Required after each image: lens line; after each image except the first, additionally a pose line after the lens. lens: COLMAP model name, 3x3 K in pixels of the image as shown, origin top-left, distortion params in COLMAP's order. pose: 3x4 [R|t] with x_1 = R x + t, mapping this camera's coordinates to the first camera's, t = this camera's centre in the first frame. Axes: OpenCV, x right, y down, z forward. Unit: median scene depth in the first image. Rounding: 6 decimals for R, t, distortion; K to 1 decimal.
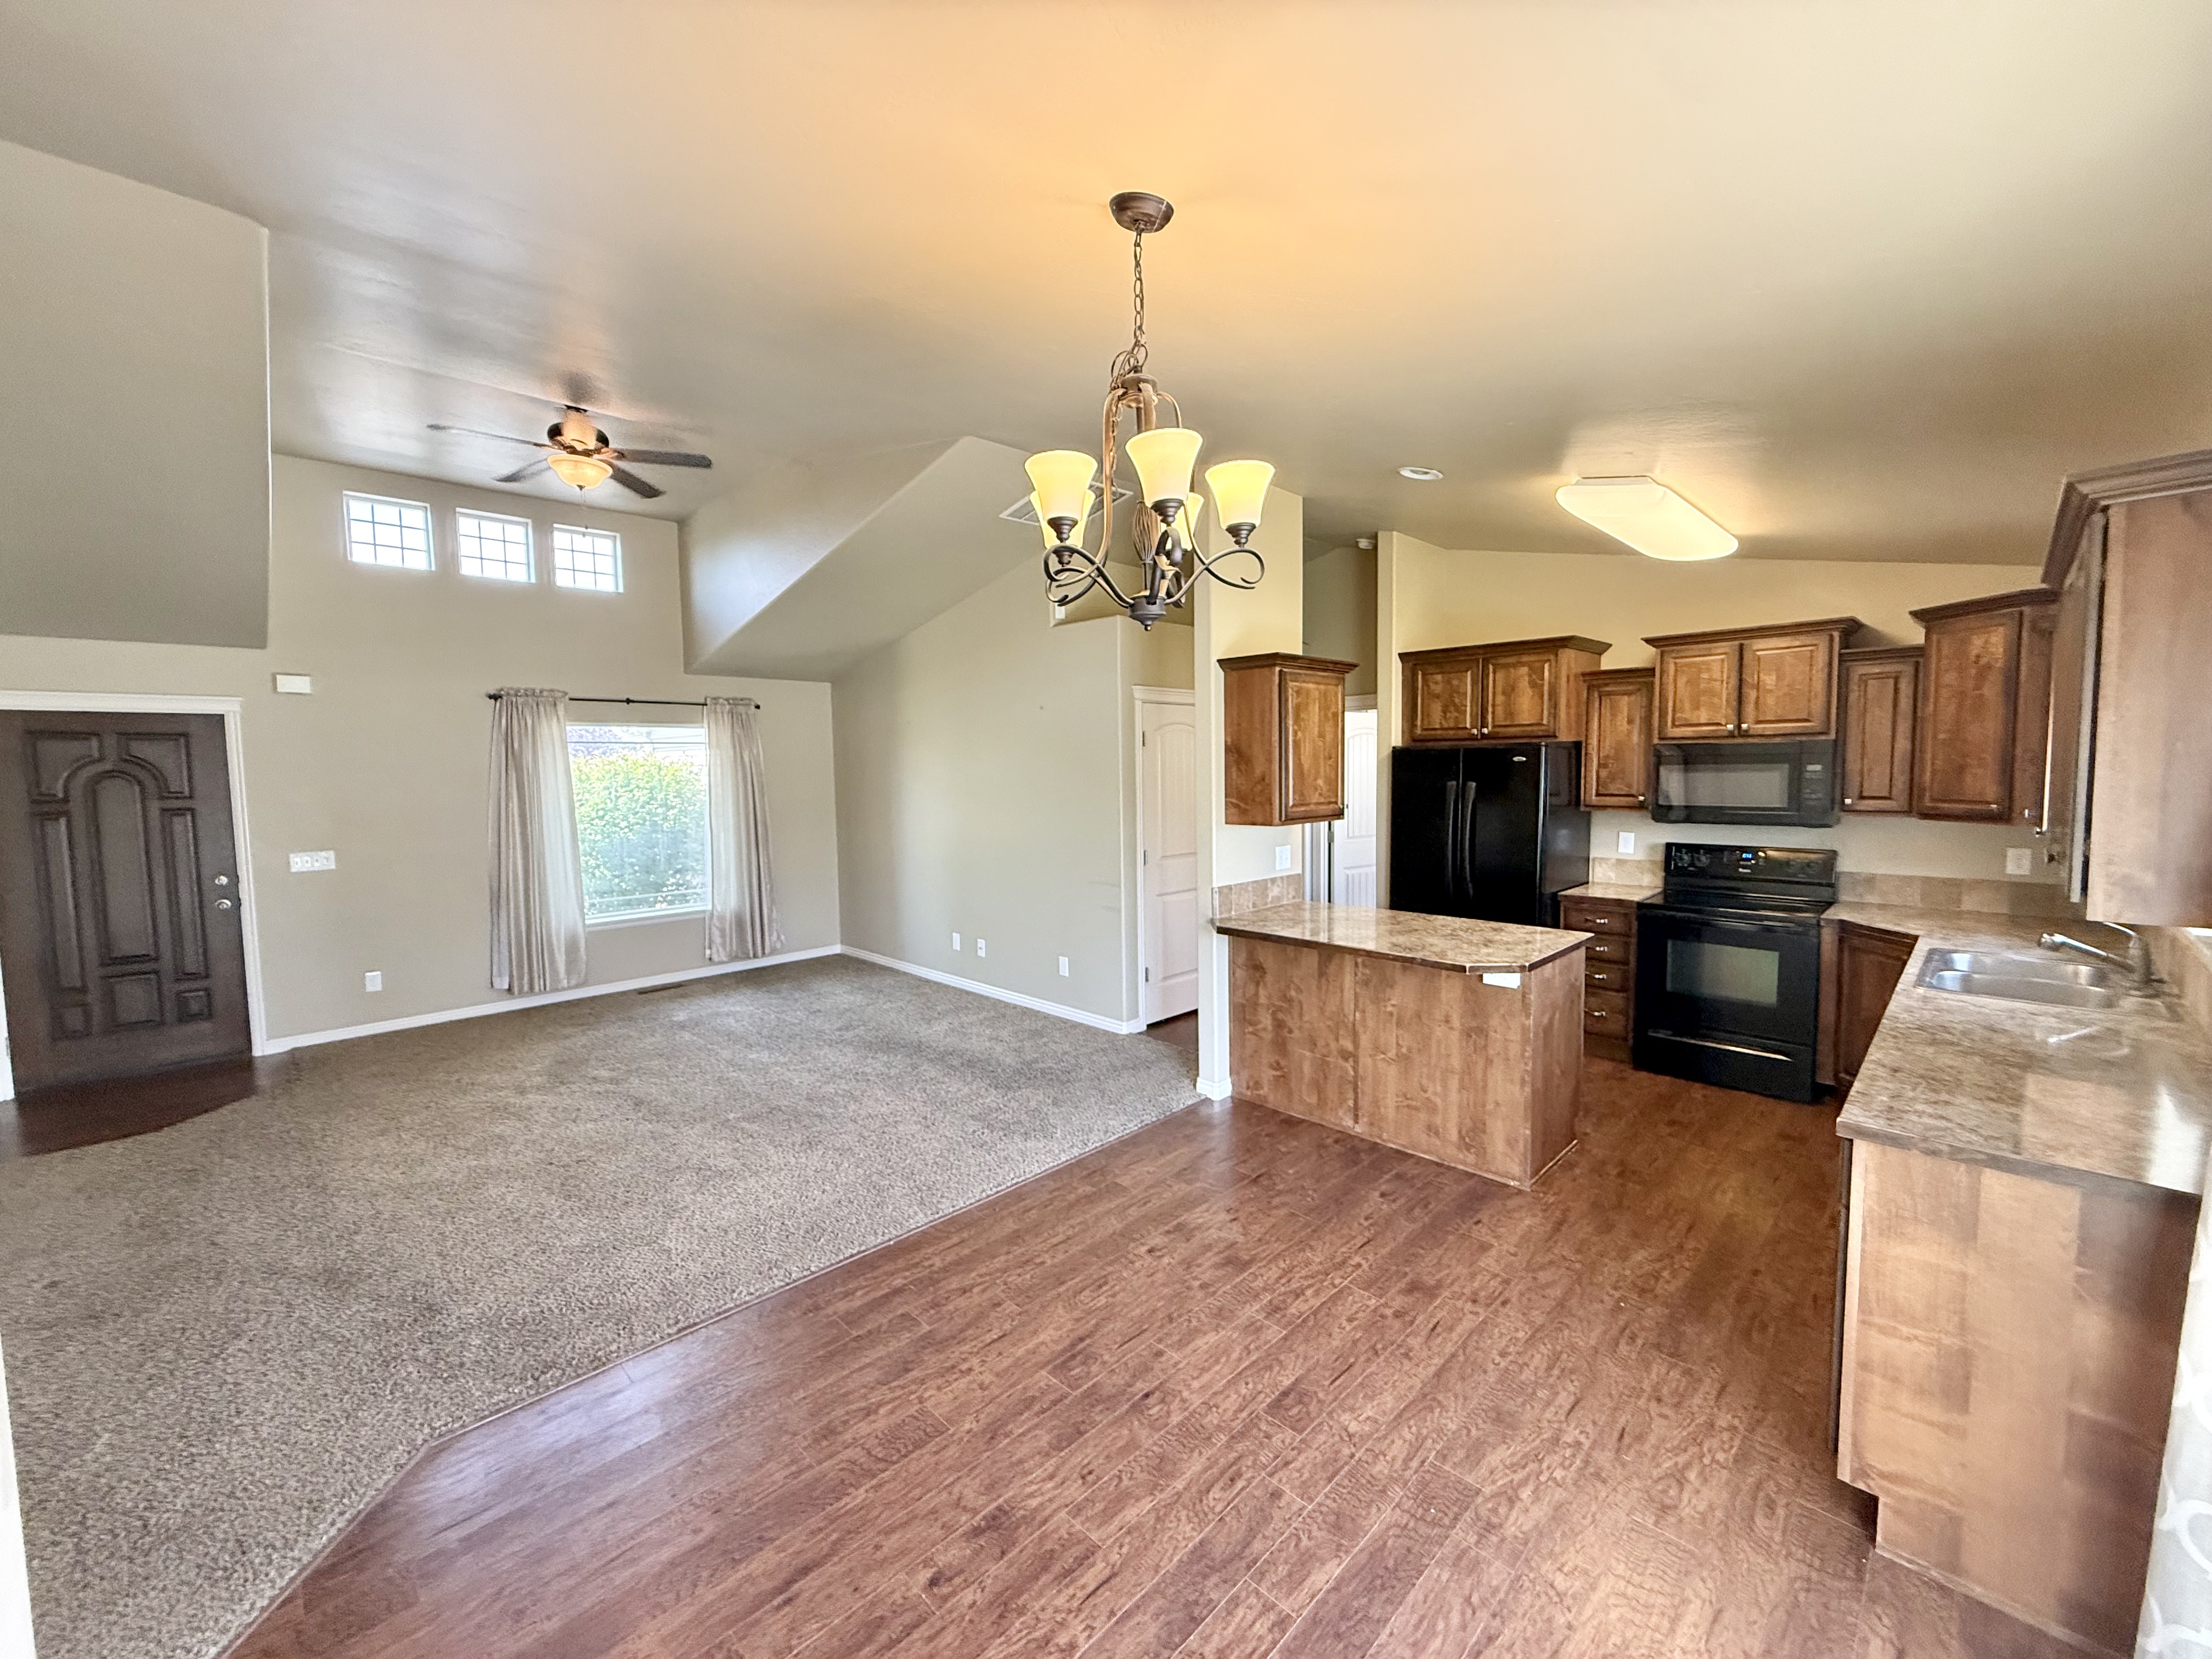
lens RADIAL K [[879.1, 0, 1096.5], [0, 879.1, 825.5], [0, 0, 1]] dist [-0.001531, 0.000540]
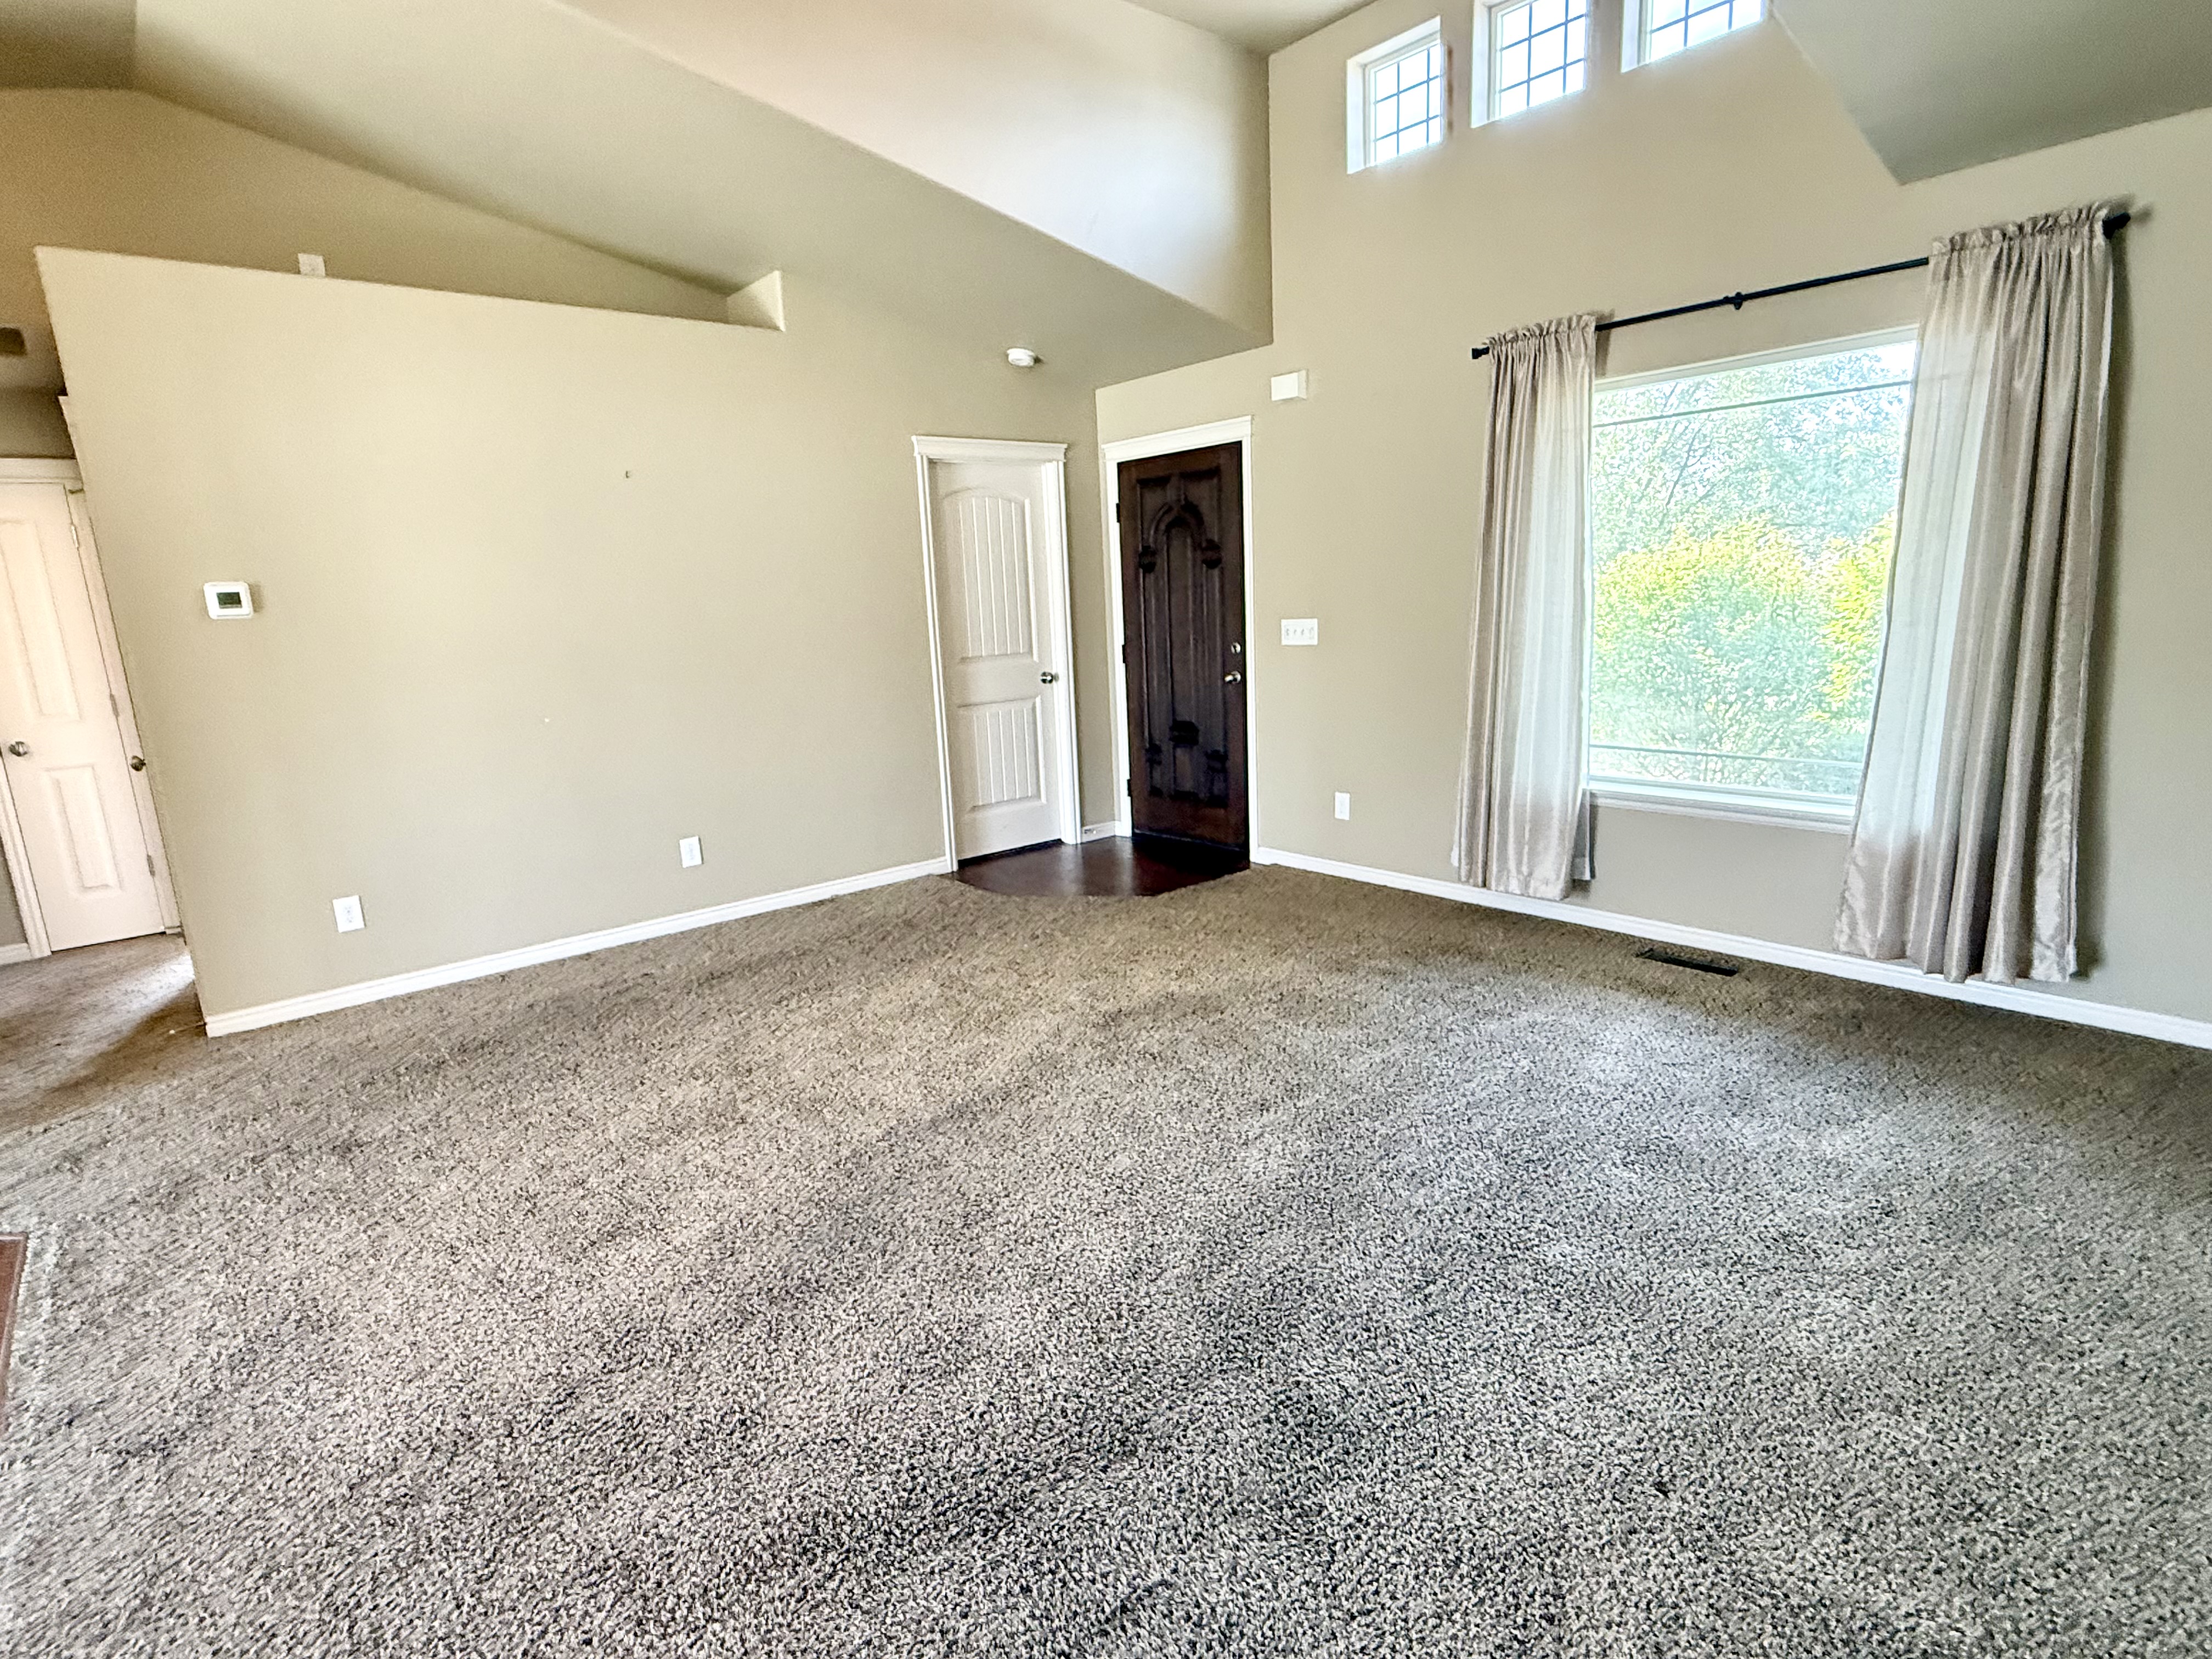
lens RADIAL K [[1131.5, 0, 1102.1], [0, 1131.5, 830.6], [0, 0, 1]] dist [0.000895, 0.000218]
pose [[-0.069705, 0.227442, -0.971294, 0.132436], [-0.020766, 0.973120, 0.229360, -0.016264], [0.997351, 0.036157, -0.063109, 1.157417]]
